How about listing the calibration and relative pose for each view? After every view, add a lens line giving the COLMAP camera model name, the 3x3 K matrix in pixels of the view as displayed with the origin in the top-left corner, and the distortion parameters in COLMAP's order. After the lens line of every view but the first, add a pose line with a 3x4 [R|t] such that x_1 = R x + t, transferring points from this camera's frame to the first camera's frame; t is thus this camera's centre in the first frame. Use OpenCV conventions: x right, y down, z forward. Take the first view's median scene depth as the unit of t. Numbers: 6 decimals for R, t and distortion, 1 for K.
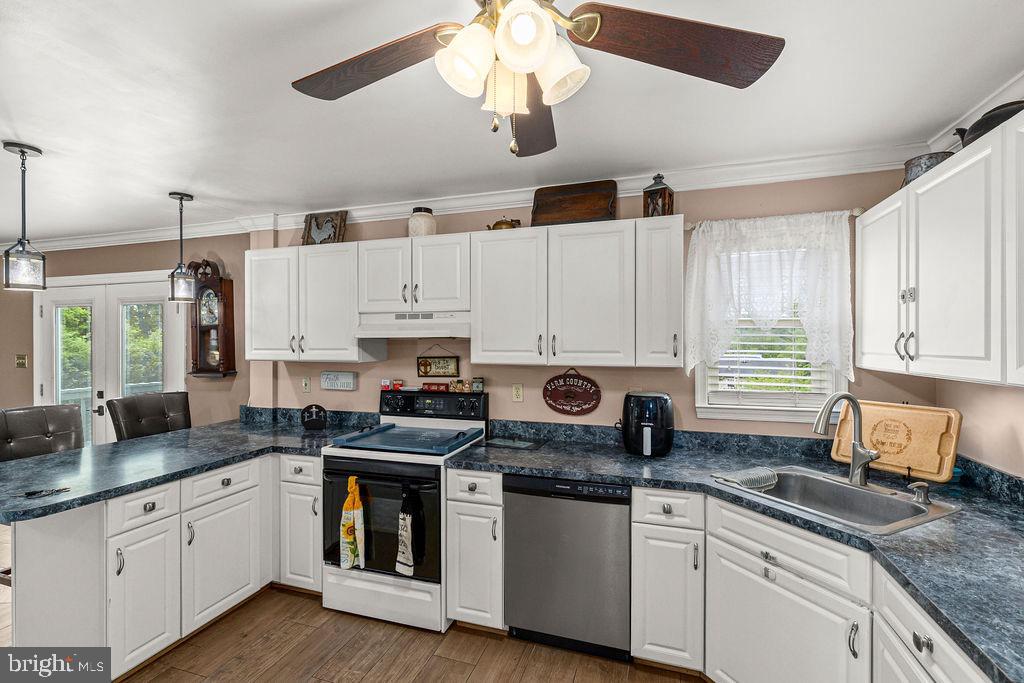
lens RADIAL K [[460.8, 0, 510.0], [0, 460.8, 342.1], [0, 0, 1]] dist [-0.002633, -0.001293]
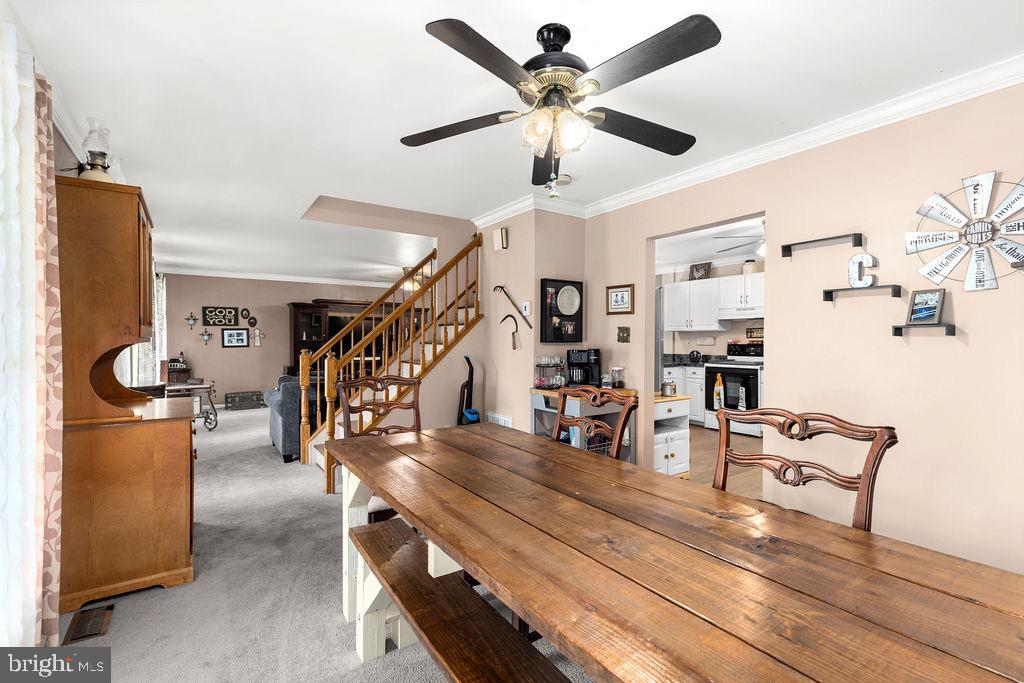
lens RADIAL K [[460.8, 0, 506.5], [0, 460.8, 341.9], [0, 0, 1]] dist [-0.002633, -0.001293]
pose [[0.791129, 0.005137, -0.611628, 0.224806], [-0.002464, 0.999983, 0.005211, 0.086535], [0.611644, -0.002615, 0.791129, -1.373689]]
